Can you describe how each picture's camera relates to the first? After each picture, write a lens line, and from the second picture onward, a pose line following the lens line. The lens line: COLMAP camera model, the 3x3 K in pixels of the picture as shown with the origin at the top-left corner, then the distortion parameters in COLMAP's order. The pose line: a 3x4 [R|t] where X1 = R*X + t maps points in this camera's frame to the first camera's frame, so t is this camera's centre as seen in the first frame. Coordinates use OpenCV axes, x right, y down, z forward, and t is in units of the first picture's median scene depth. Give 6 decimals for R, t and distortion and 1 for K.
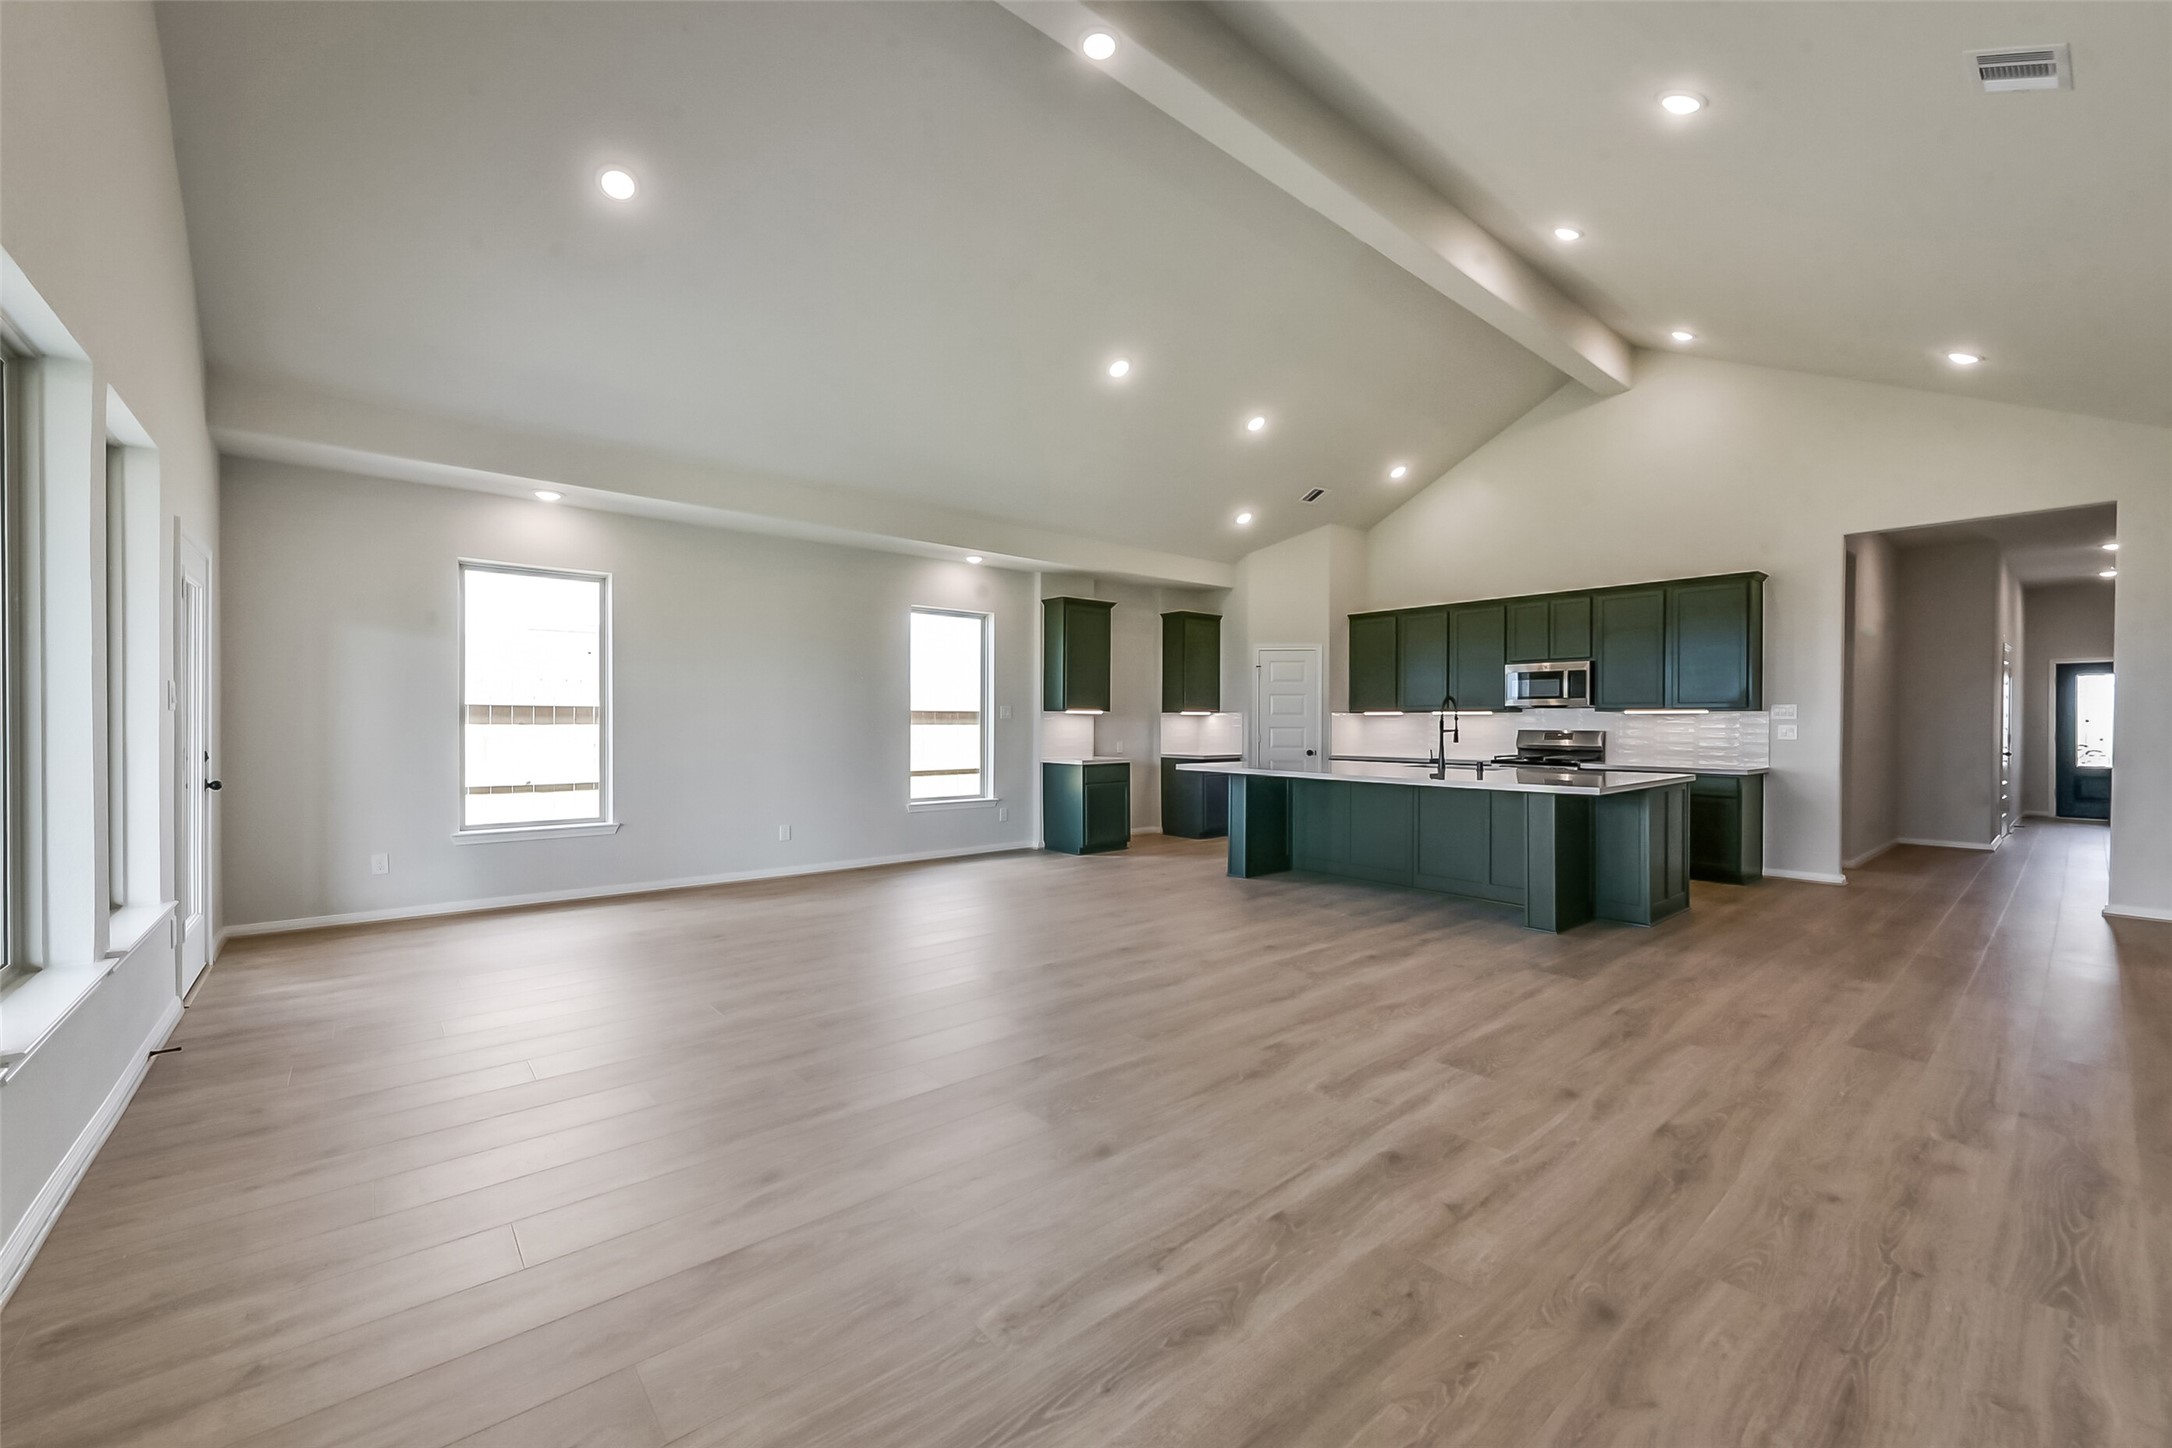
lens RADIAL K [[857.9, 0, 1088.4], [0, 857.9, 724.8], [0, 0, 1]] dist [-0.006501, 0.000370]
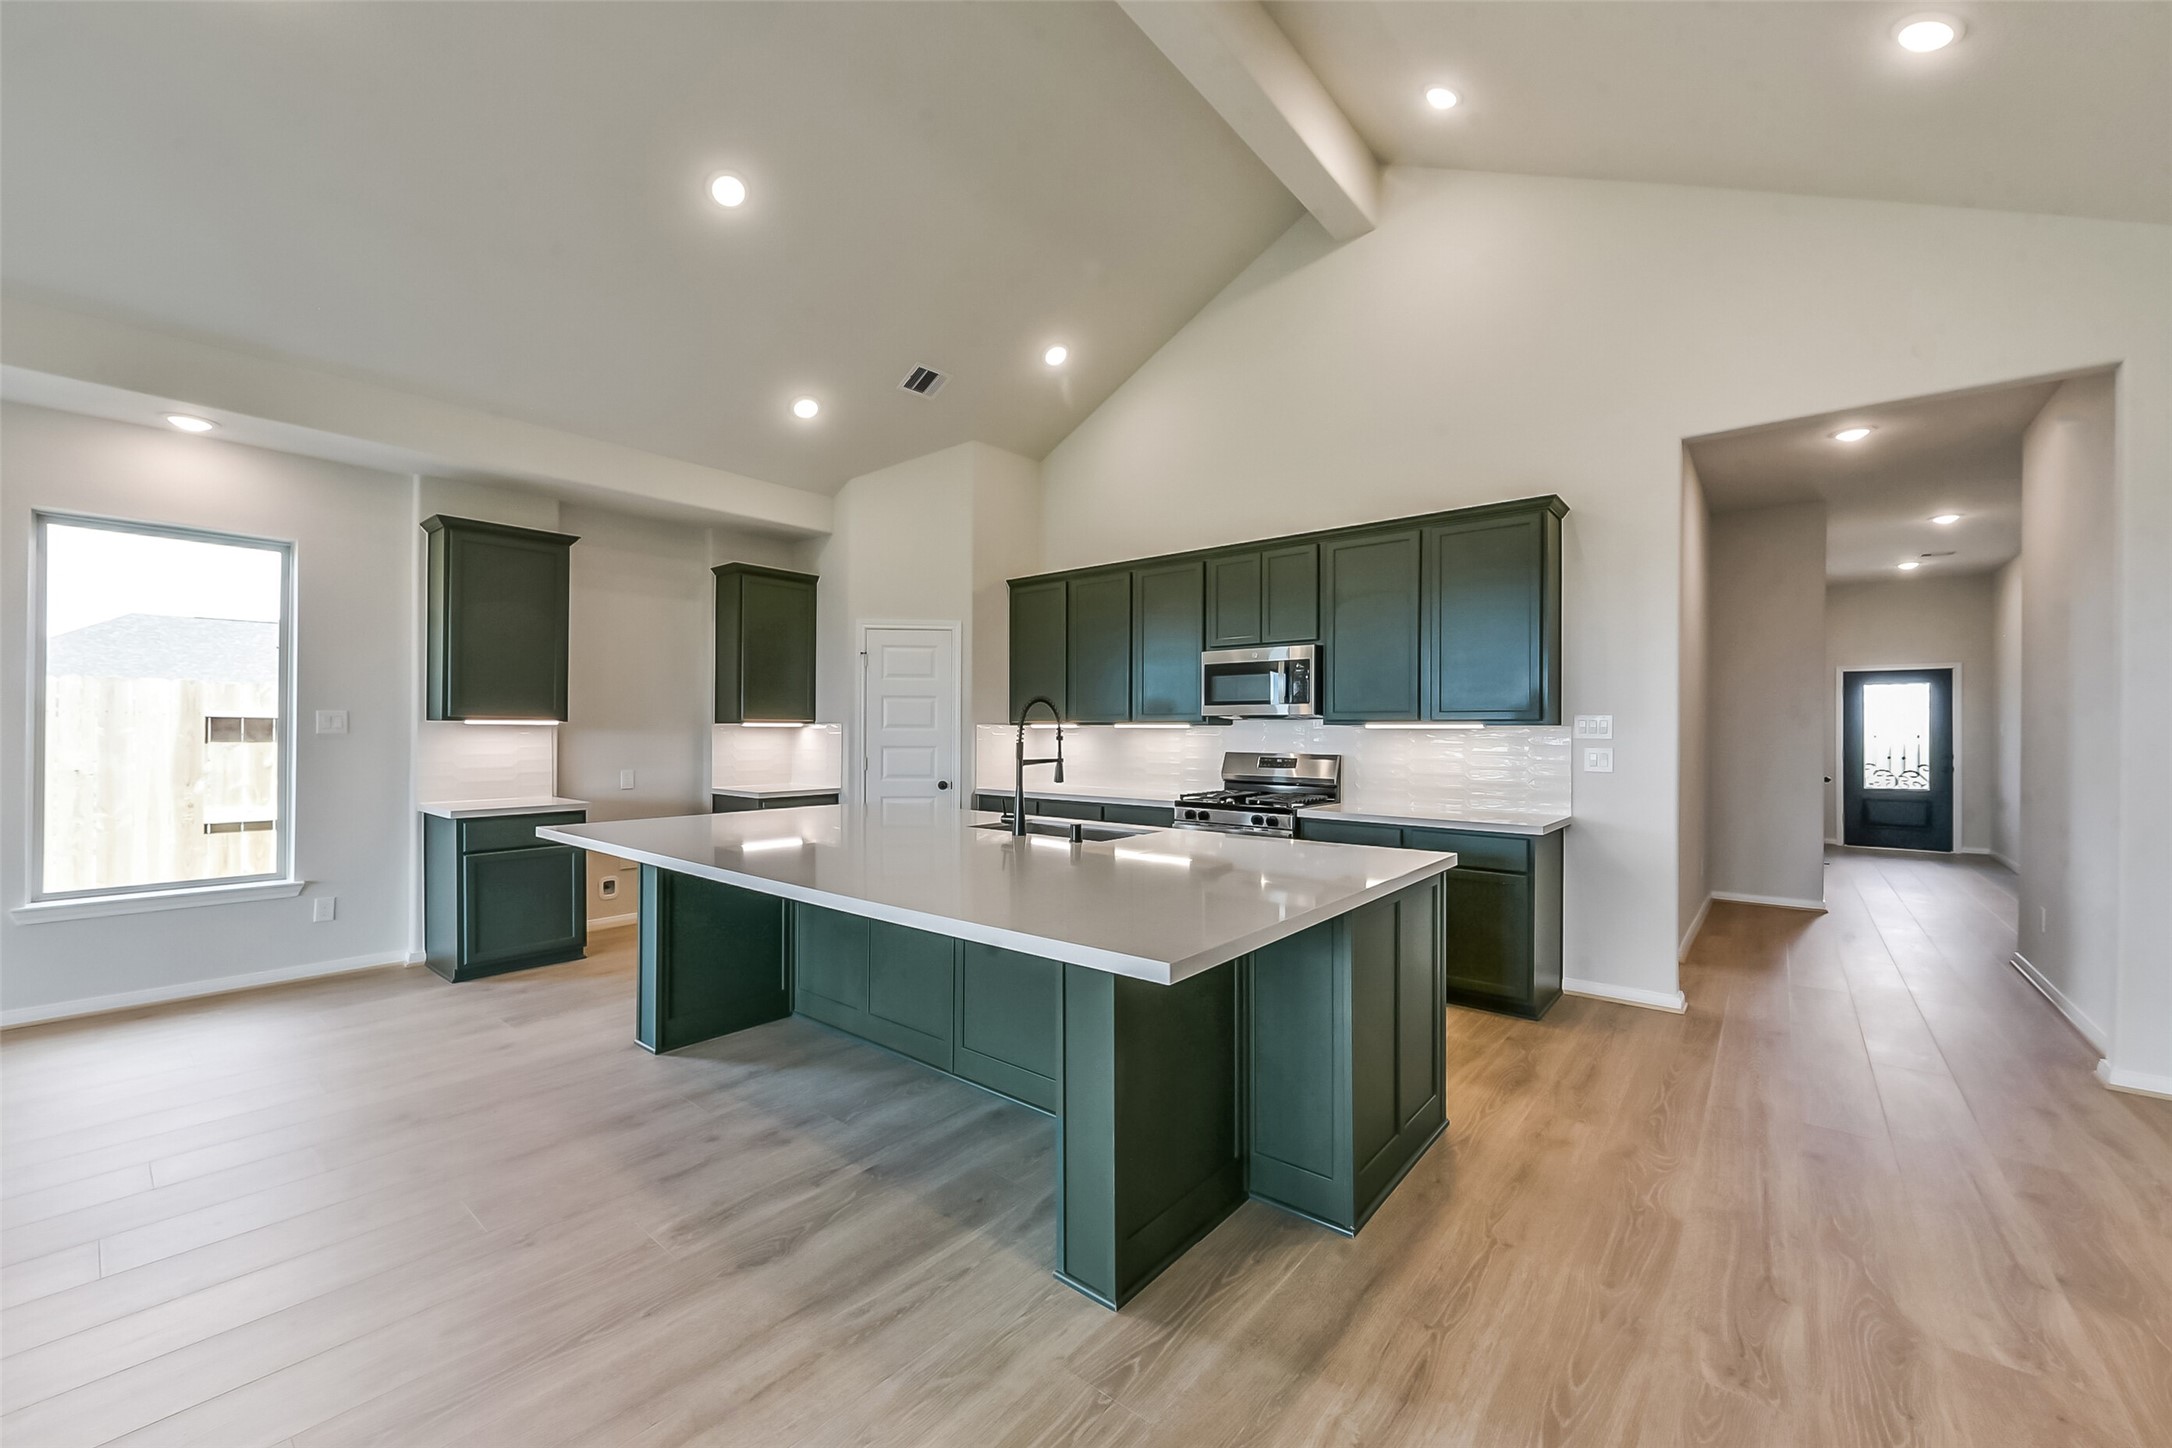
lens RADIAL K [[857.9, 0, 1091.2], [0, 857.9, 723.1], [0, 0, 1]] dist [-0.006501, 0.000370]
pose [[0.982711, 0.004282, 0.185099, 0.303799], [-0.002014, 0.999921, -0.012438, -0.008637], [-0.185138, 0.011850, 0.982641, 0.407442]]
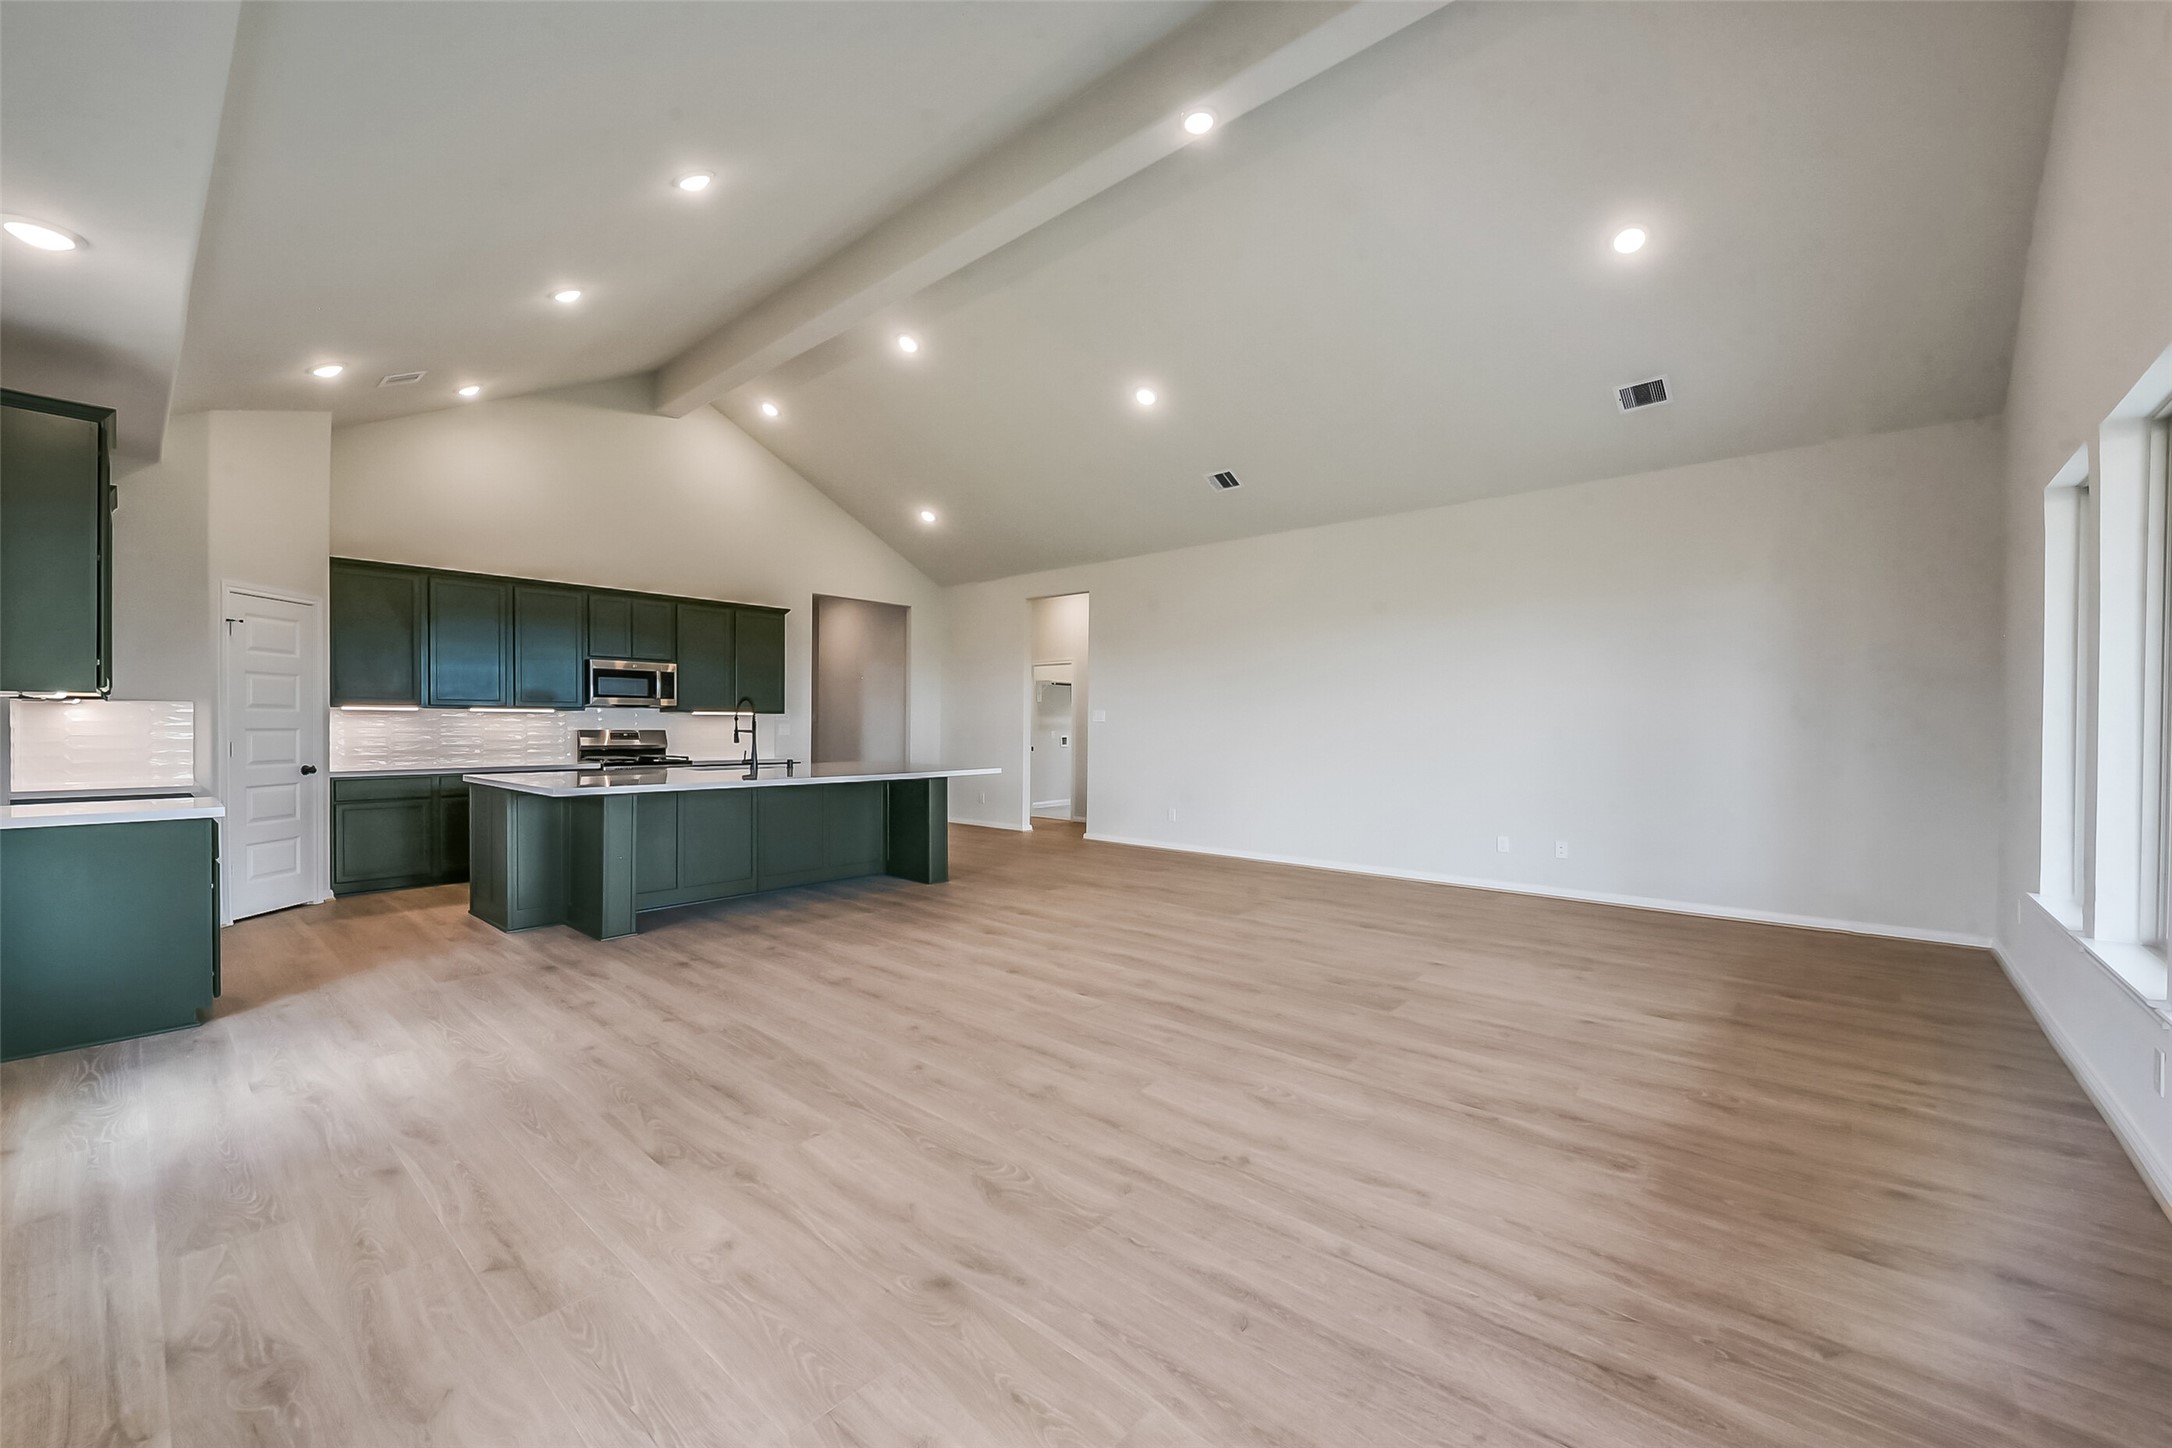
lens RADIAL K [[857.9, 0, 1089.2], [0, 857.9, 728.5], [0, 0, 1]] dist [-0.006501, 0.000370]
pose [[-0.160910, -0.007298, 0.986942, -0.542709], [-0.001506, 0.999973, 0.007149, -0.003362], [-0.986968, -0.000336, -0.160916, 0.662253]]
